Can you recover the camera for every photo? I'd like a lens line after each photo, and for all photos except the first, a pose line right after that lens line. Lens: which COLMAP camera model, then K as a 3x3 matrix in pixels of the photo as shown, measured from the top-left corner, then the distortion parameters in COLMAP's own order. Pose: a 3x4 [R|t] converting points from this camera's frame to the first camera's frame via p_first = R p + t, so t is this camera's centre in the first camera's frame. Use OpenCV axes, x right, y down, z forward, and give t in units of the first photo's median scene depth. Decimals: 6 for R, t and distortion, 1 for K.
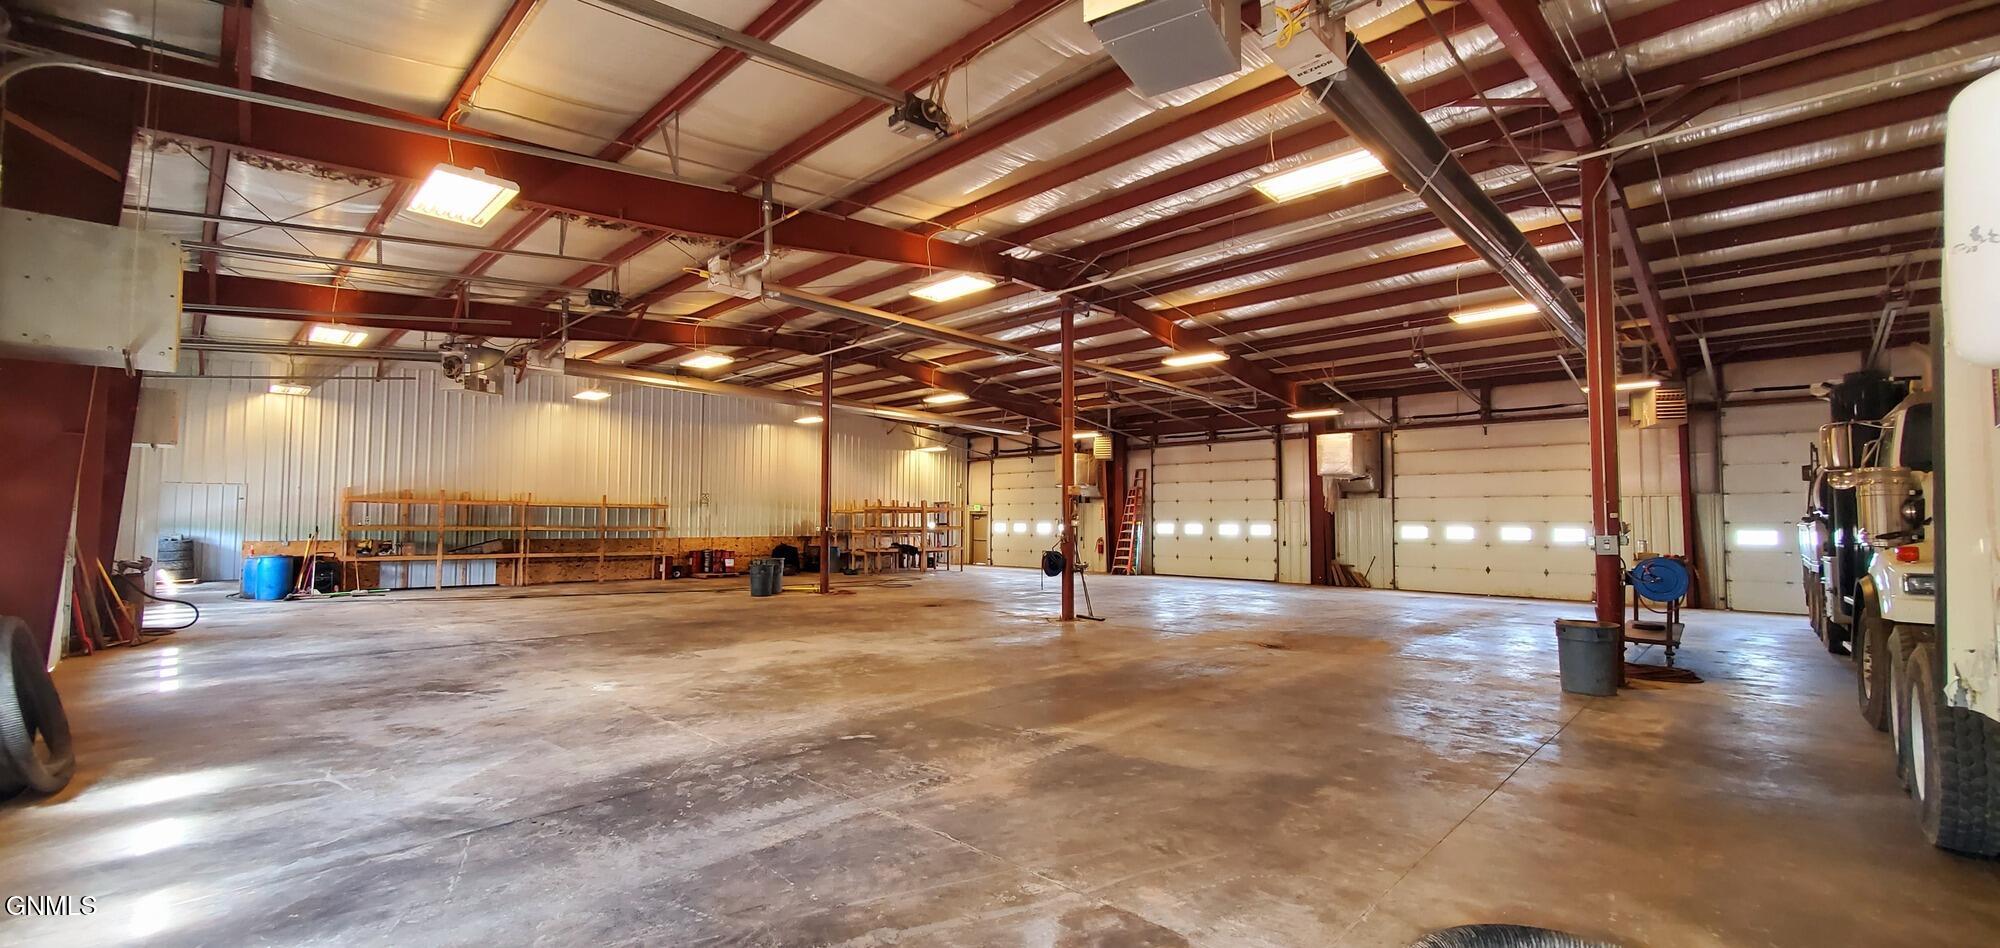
lens RADIAL K [[781.9, 0, 998.1], [0, 781.9, 484.4], [0, 0, 1]] dist [0.002009, -0.000355]
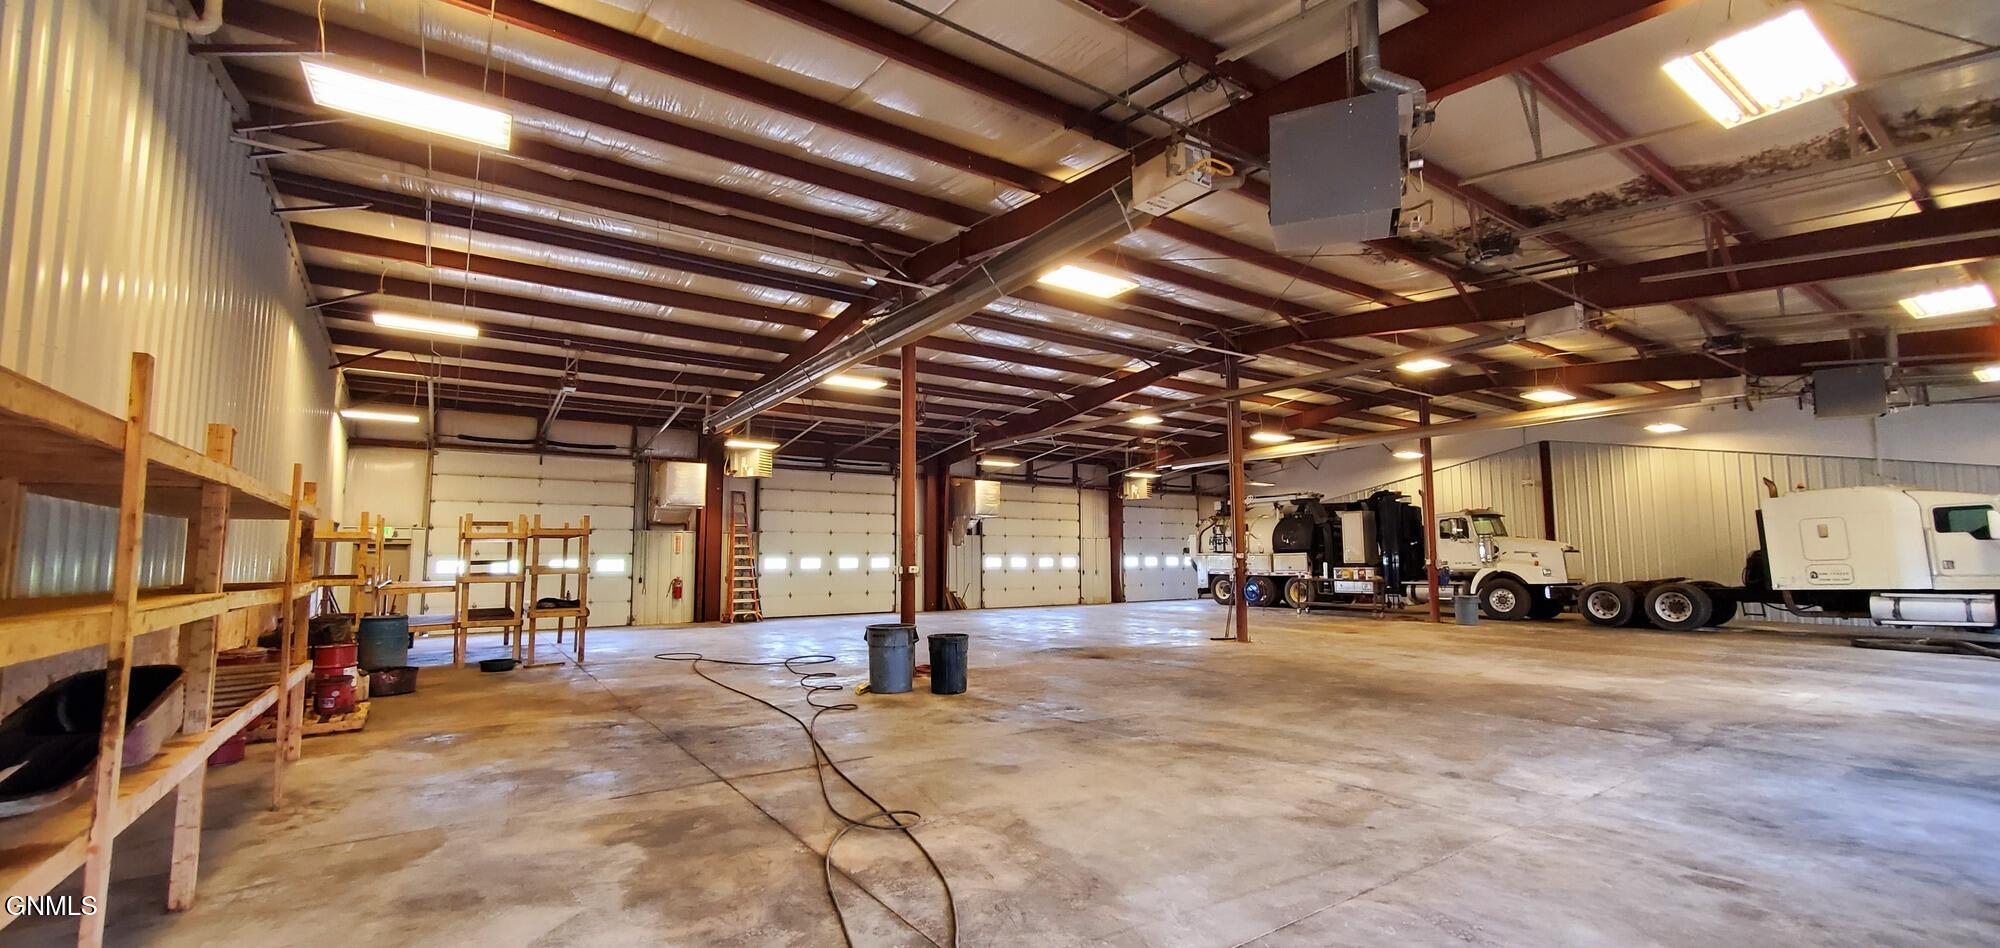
lens RADIAL K [[793.5, 0, 999.9], [0, 793.5, 526.7], [0, 0, 1]] dist [0.001230, -0.000042]
pose [[0.198173, 0.028169, 0.979762, -0.584455], [-0.042805, 0.998882, -0.020061, 0.022605], [-0.979232, -0.037963, 0.199157, 0.581672]]
